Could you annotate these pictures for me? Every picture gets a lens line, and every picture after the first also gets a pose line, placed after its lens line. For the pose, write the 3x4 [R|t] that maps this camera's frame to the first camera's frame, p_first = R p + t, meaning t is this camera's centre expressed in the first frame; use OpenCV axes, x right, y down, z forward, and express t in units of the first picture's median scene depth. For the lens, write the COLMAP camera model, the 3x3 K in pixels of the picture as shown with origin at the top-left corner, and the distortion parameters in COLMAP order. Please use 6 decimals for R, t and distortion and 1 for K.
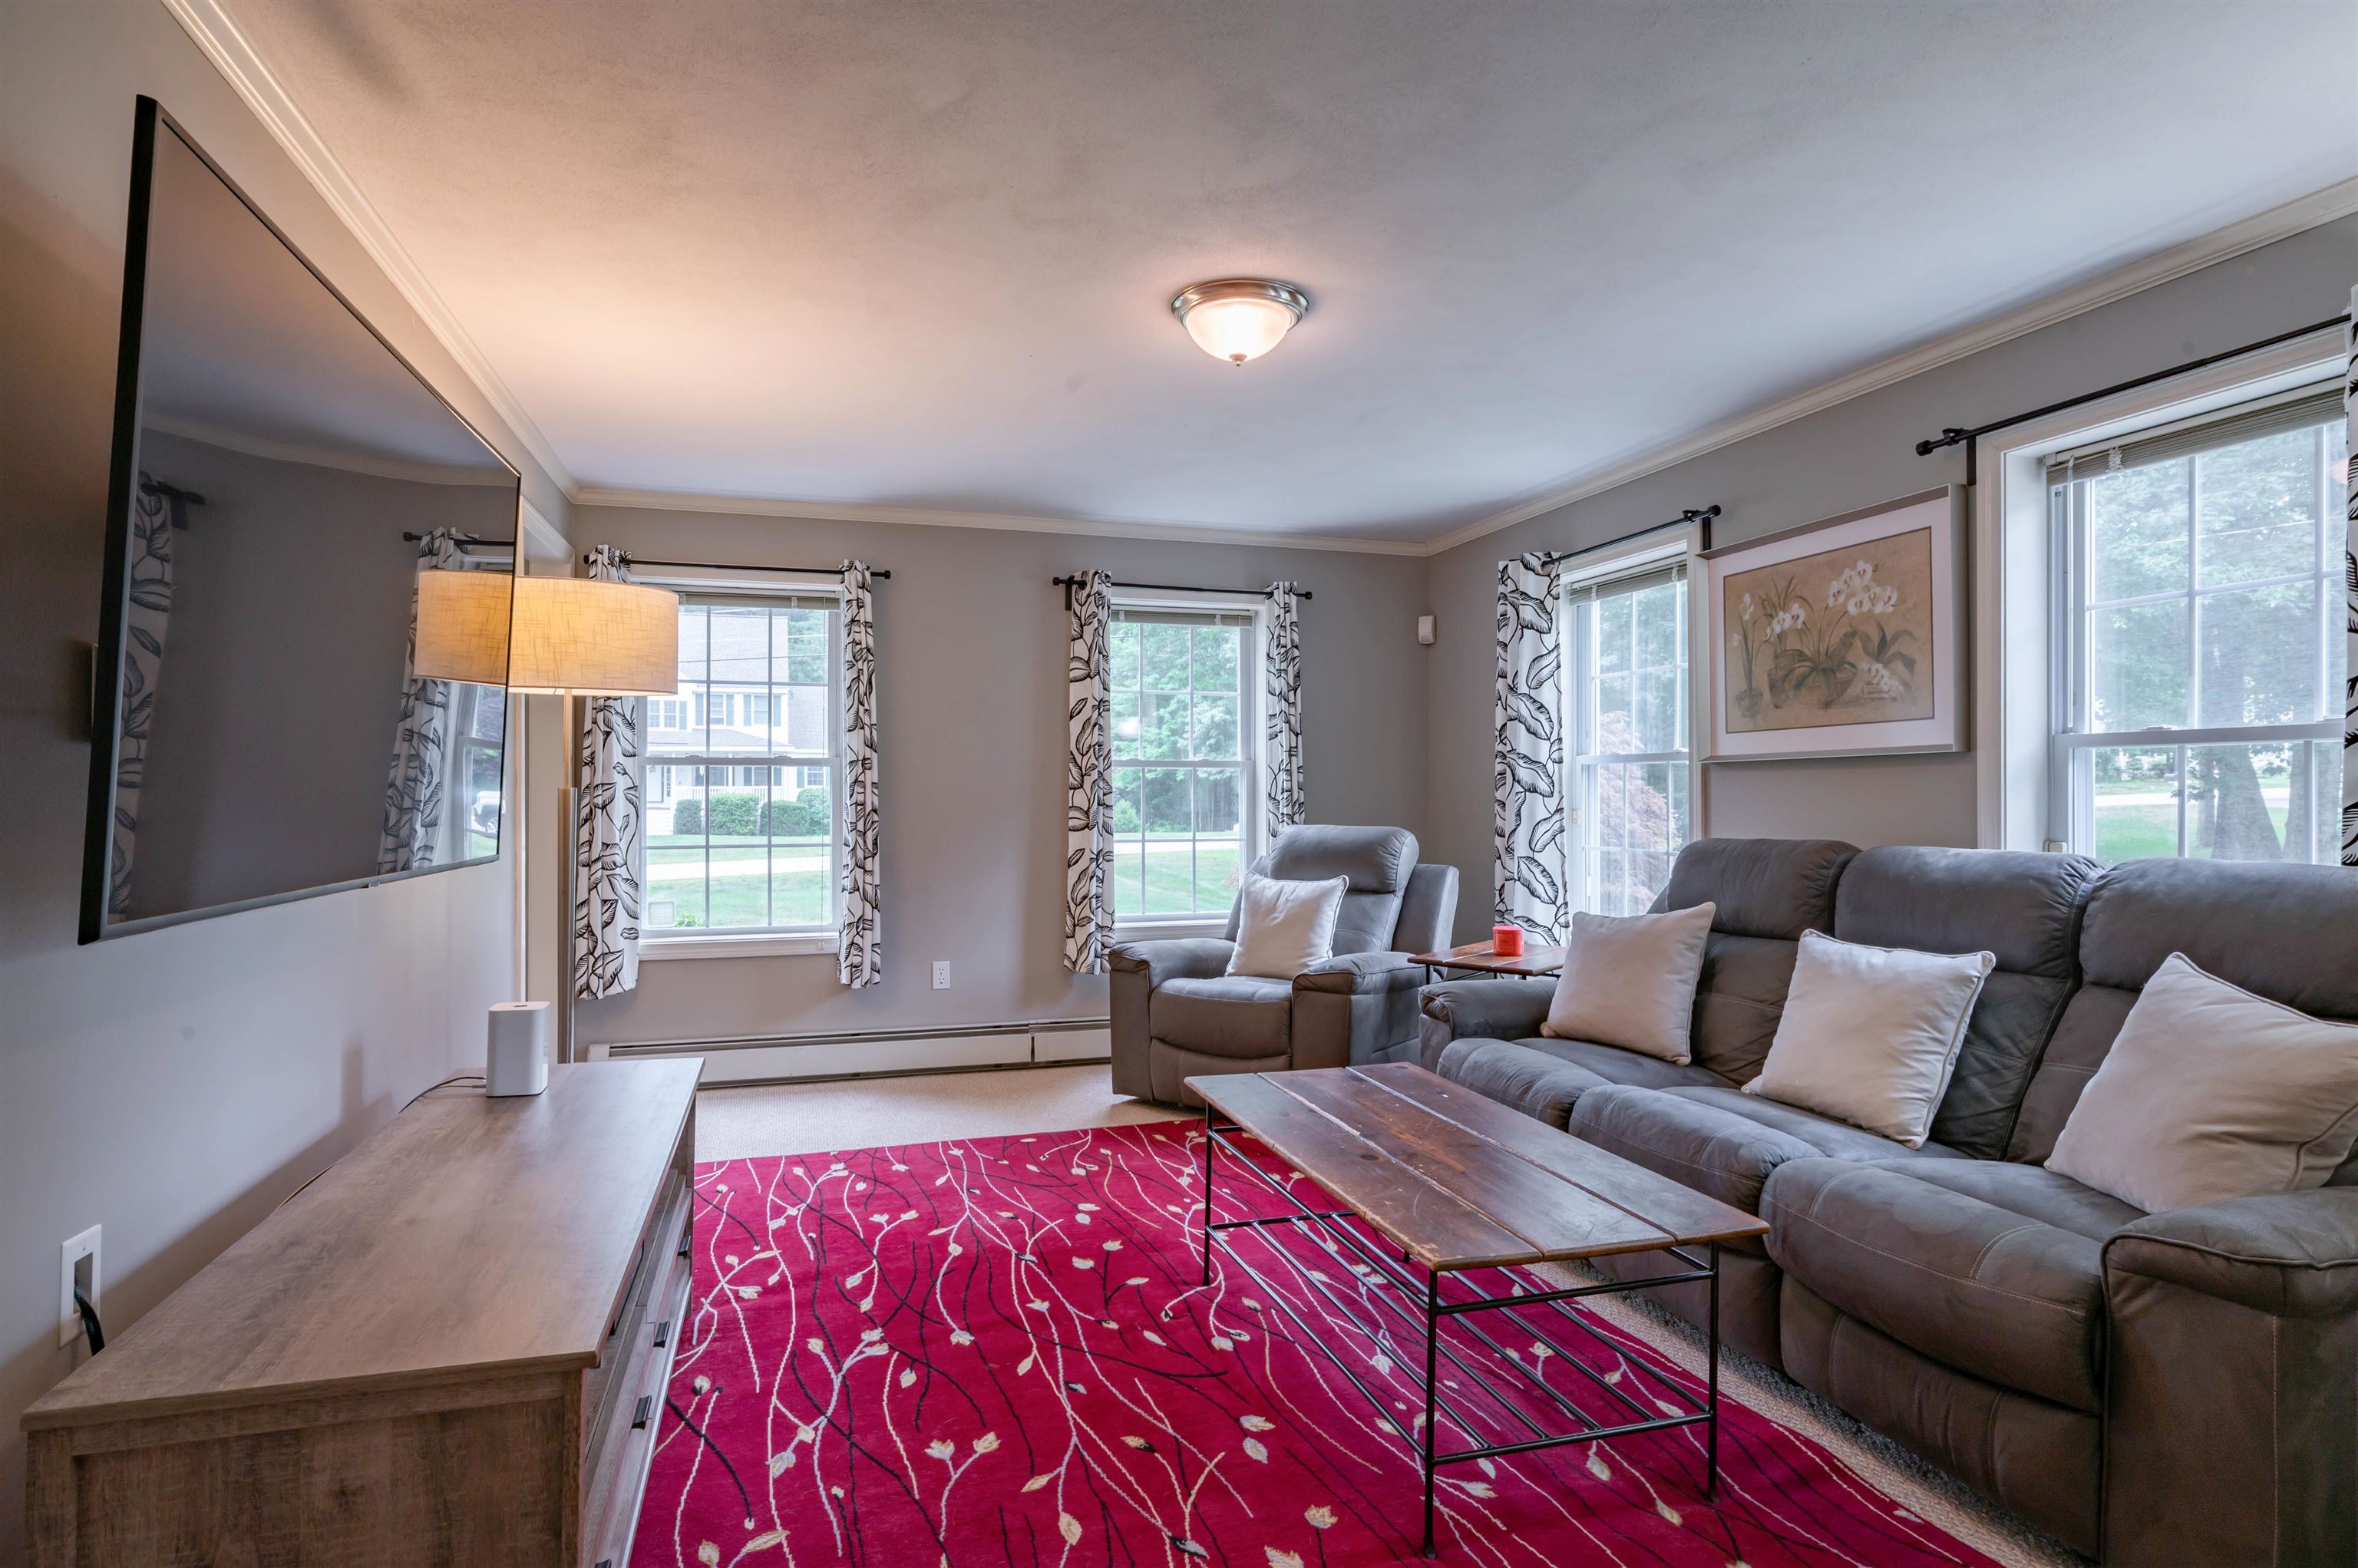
lens RADIAL K [[1211.9, 0, 1173.3], [0, 1211.9, 776.8], [0, 0, 1]] dist [-0.001509, -0.000389]
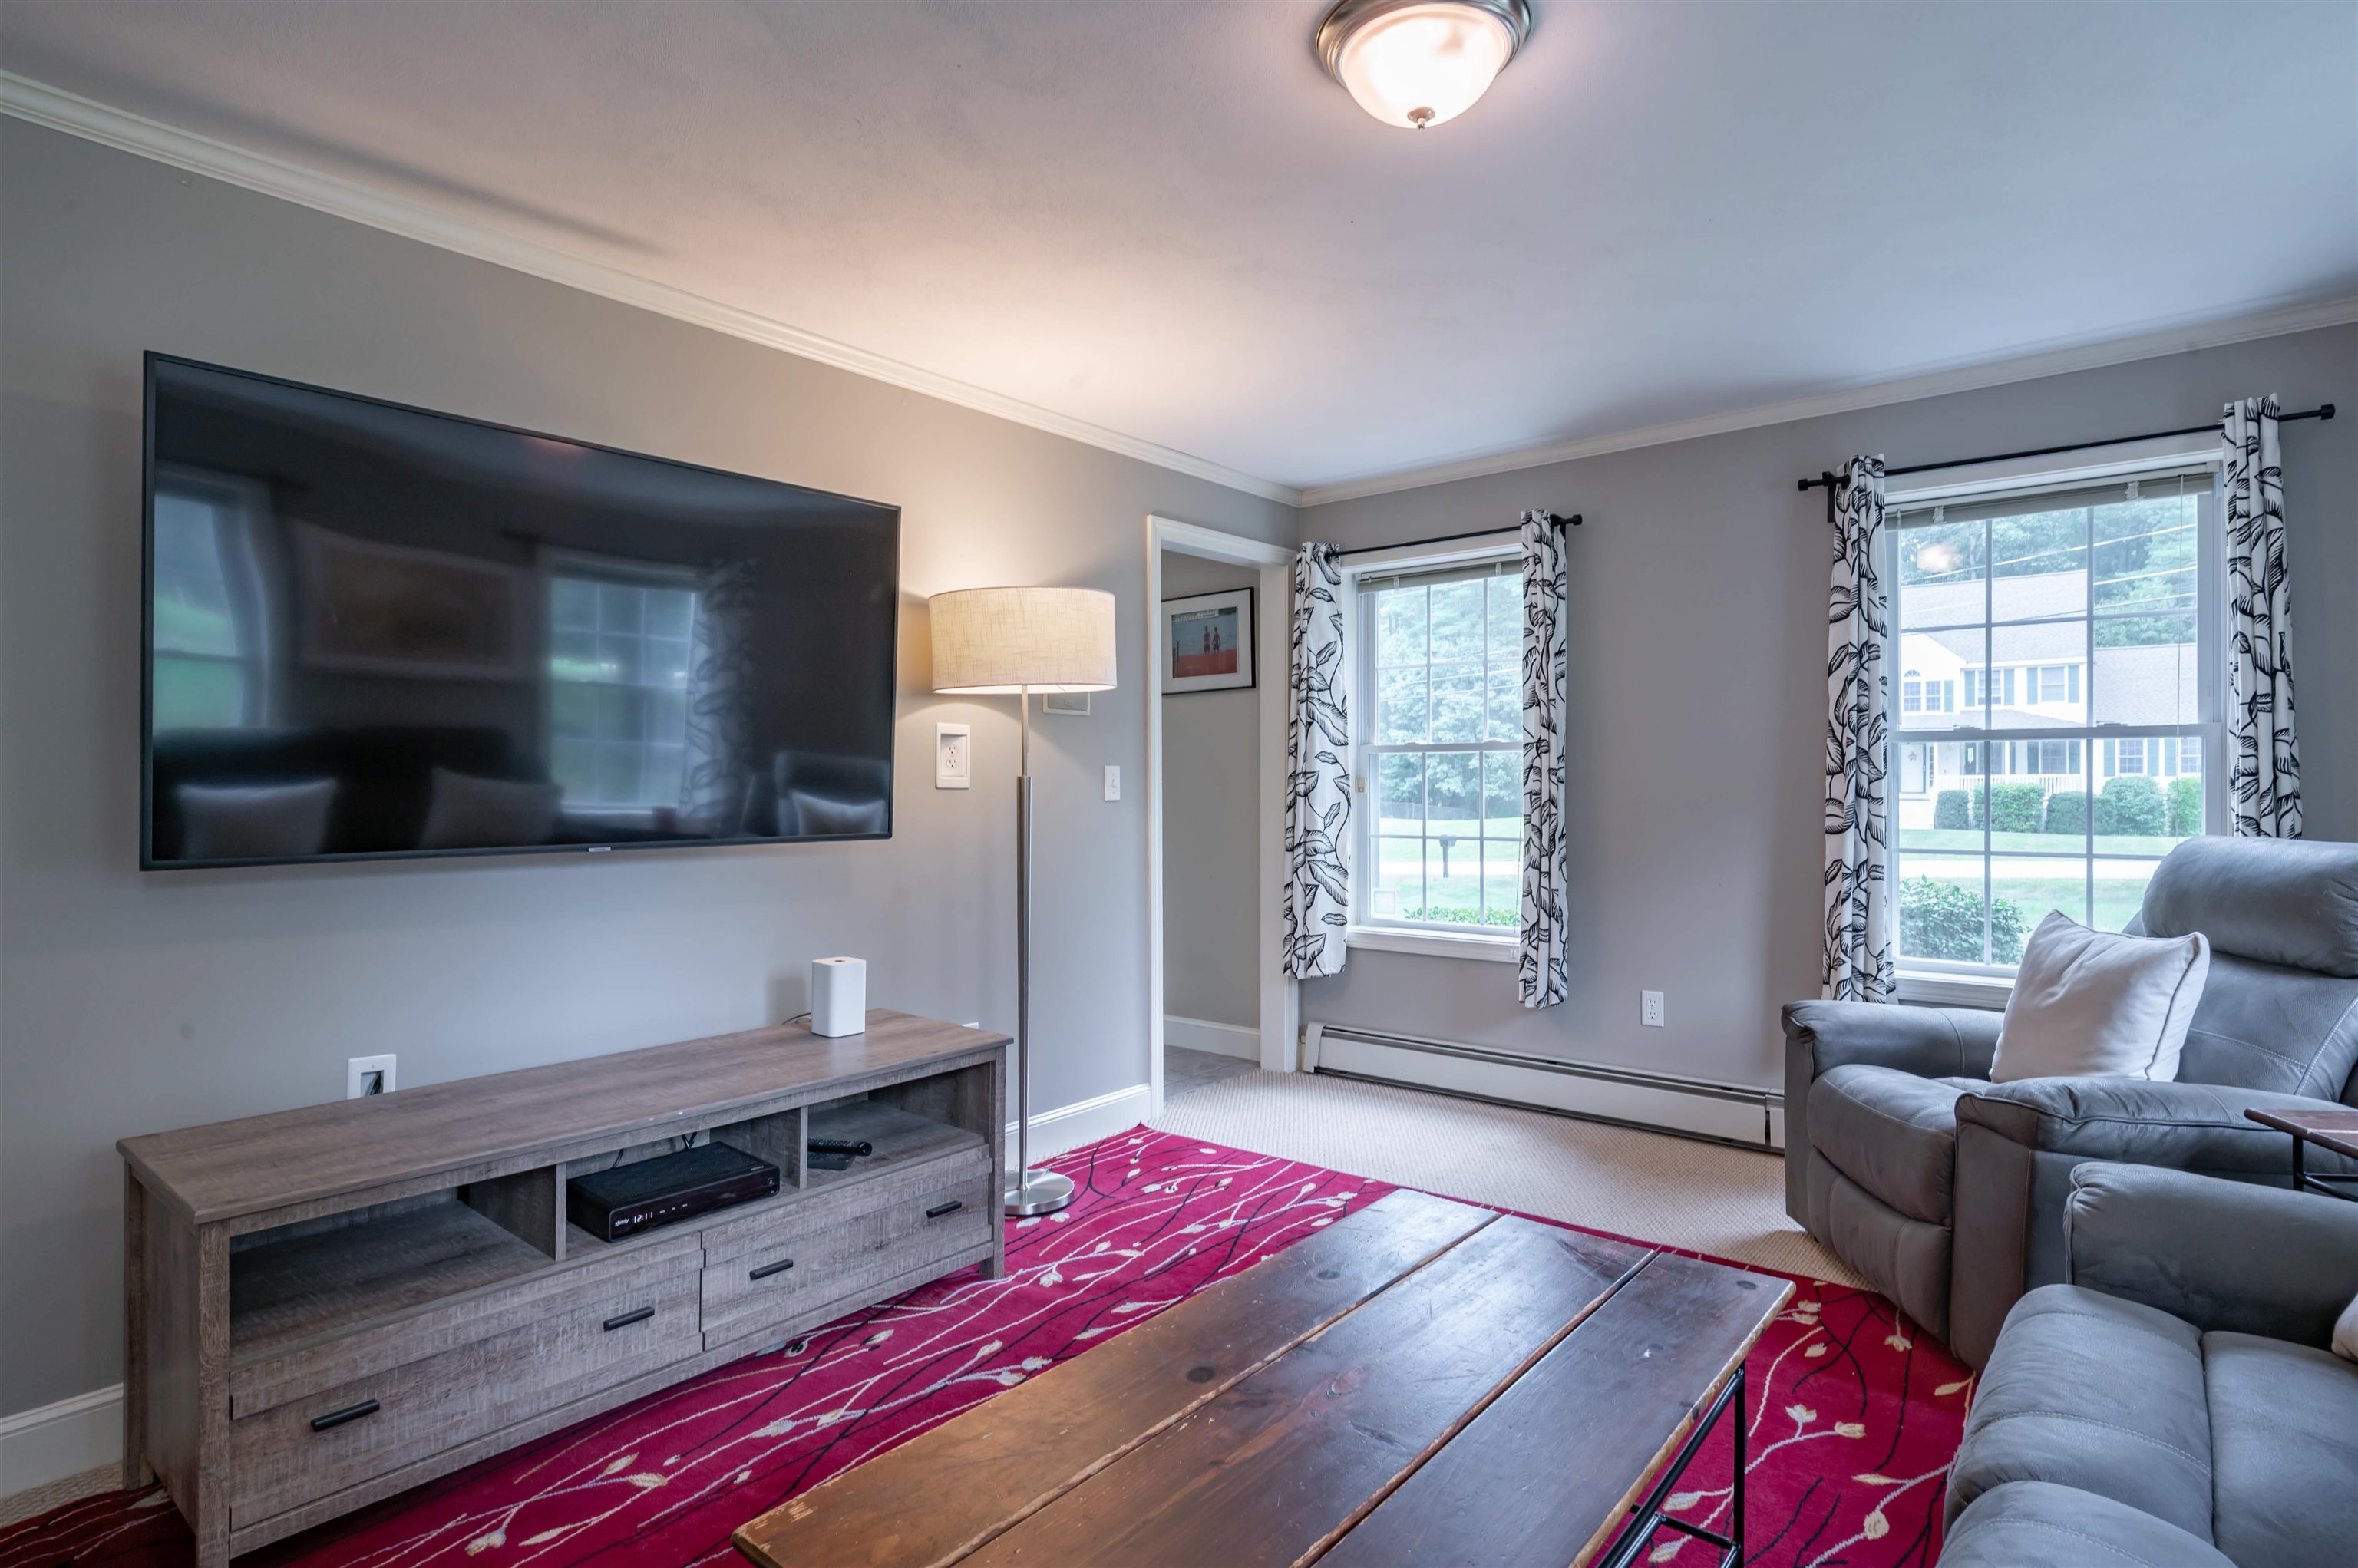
lens RADIAL K [[1211.9, 0, 1173.3], [0, 1211.9, 776.8], [0, 0, 1]] dist [-0.001509, -0.000389]
pose [[0.552078, -0.005634, -0.833773, 0.315936], [0.012460, 0.999921, 0.001494, 0.006169], [0.833699, -0.011213, 0.552105, 0.312929]]
